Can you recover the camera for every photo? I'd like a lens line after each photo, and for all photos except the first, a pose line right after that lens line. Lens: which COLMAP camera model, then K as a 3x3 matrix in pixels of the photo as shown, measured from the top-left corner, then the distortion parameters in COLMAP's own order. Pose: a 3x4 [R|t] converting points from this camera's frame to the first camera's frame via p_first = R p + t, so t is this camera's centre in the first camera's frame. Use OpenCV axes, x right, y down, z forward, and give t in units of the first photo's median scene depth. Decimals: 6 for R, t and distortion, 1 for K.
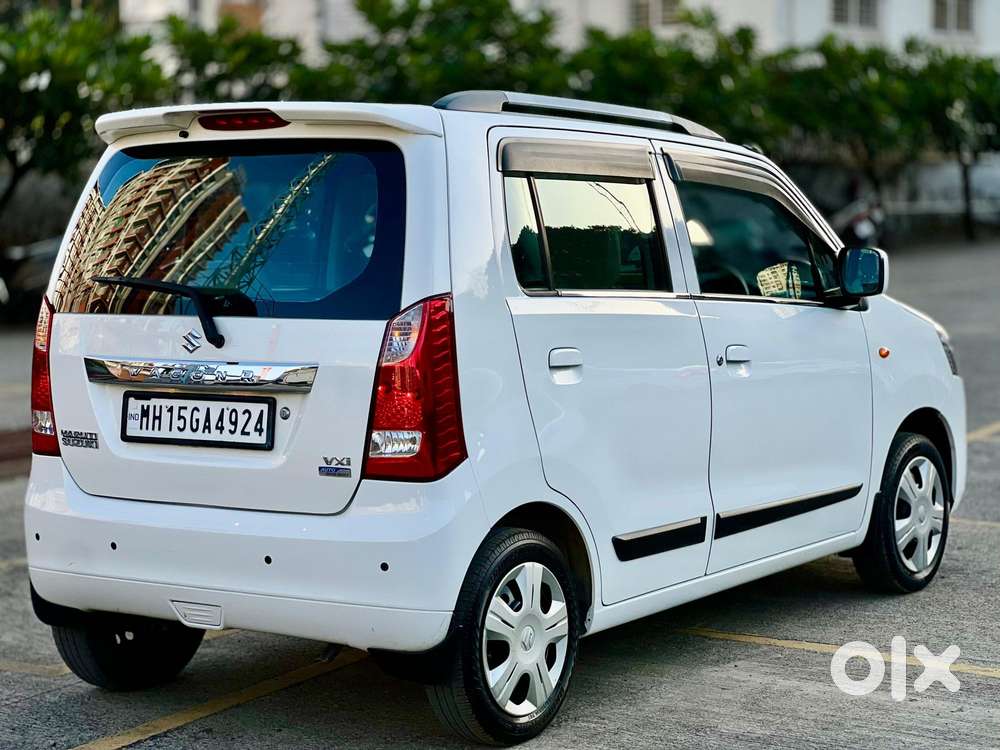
lens RADIAL K [[2396.5, 0, 500.4], [0, 2396.5, 377.5], [0, 0, 1]] dist [-0.069437, 0.000000]
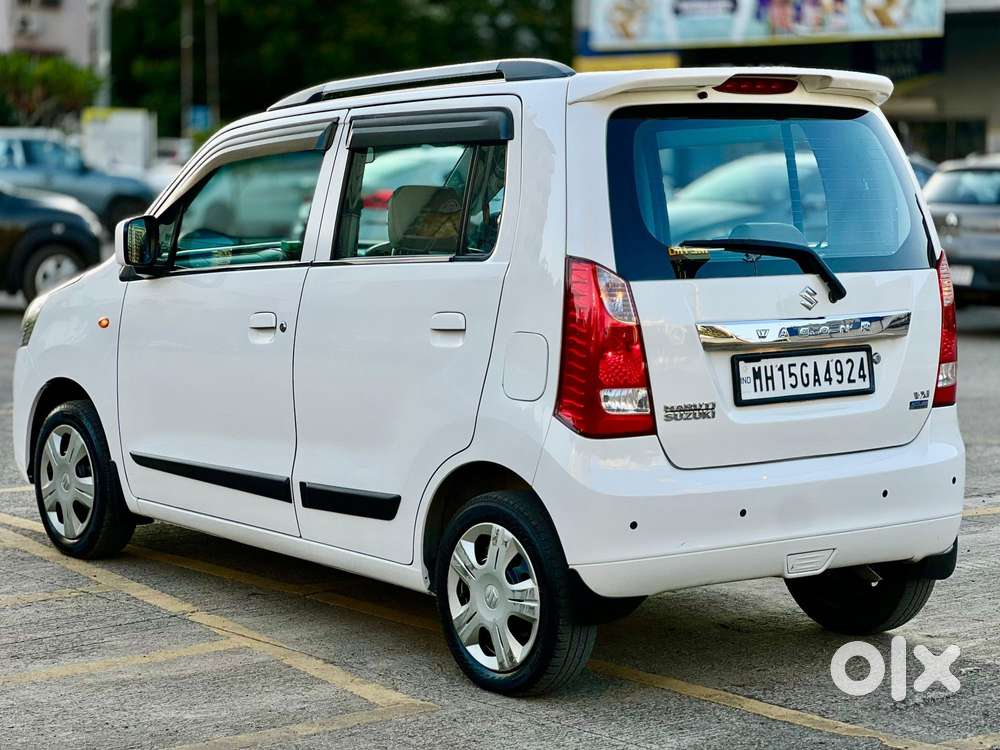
lens RADIAL K [[2396.5, 0, 500.0], [0, 2396.5, 375.7], [0, 0, 1]] dist [-0.069437, 0.000000]
pose [[0.296349, -0.074696, 0.952154, -1.153011], [0.074107, 0.995730, 0.055050, -0.048692], [-0.952200, 0.054247, 0.300619, 0.818845]]
